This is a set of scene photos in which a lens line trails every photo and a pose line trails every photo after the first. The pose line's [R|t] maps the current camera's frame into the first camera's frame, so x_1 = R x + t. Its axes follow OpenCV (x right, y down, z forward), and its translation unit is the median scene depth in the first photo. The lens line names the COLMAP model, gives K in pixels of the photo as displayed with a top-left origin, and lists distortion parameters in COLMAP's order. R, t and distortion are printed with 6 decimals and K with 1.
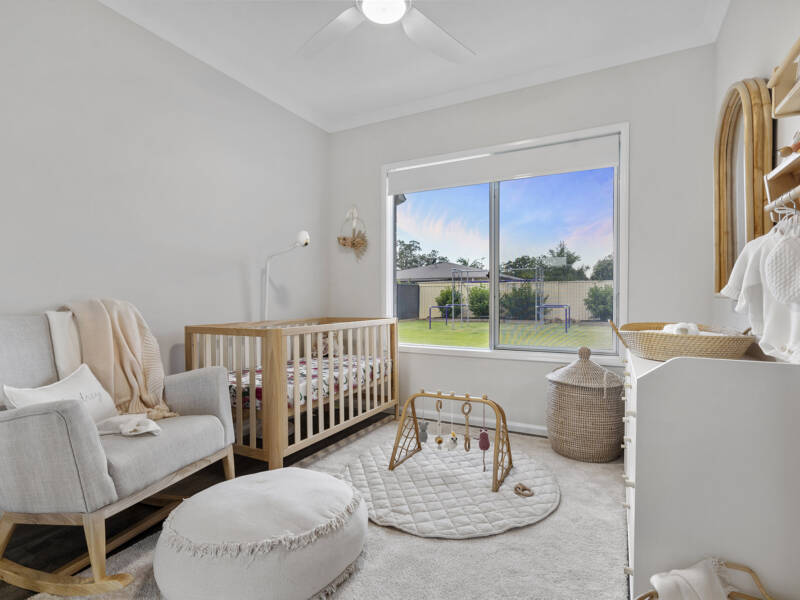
lens RADIAL K [[413.1, 0, 400.0], [0, 413.1, 300.0], [0, 0, 1]] dist [-0.001272, 0.000330]
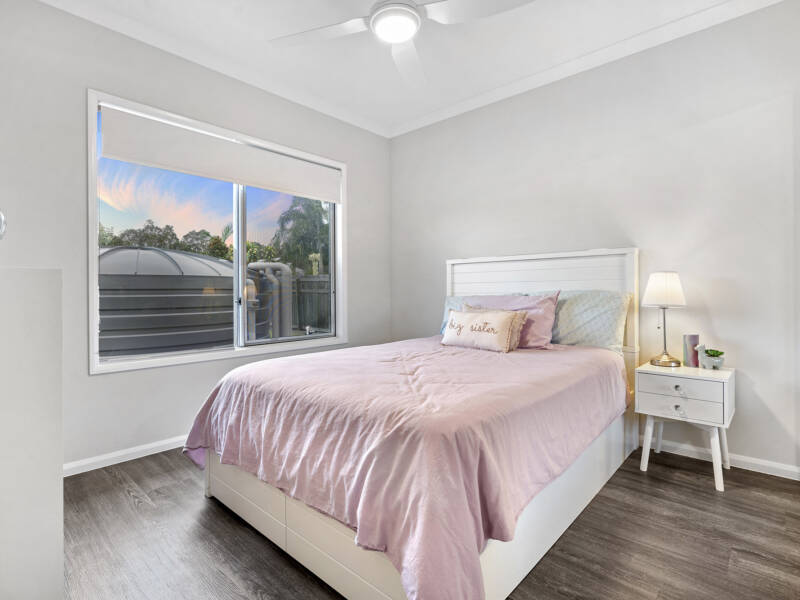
lens RADIAL K [[413.1, 0, 400.0], [0, 413.1, 300.0], [0, 0, 1]] dist [-0.001272, 0.000330]
pose [[0.251053, -0.021319, 0.967739, -0.770096], [-0.000080, 0.999757, 0.022045, 0.034532], [-0.967973, -0.005612, 0.250990, 0.356252]]
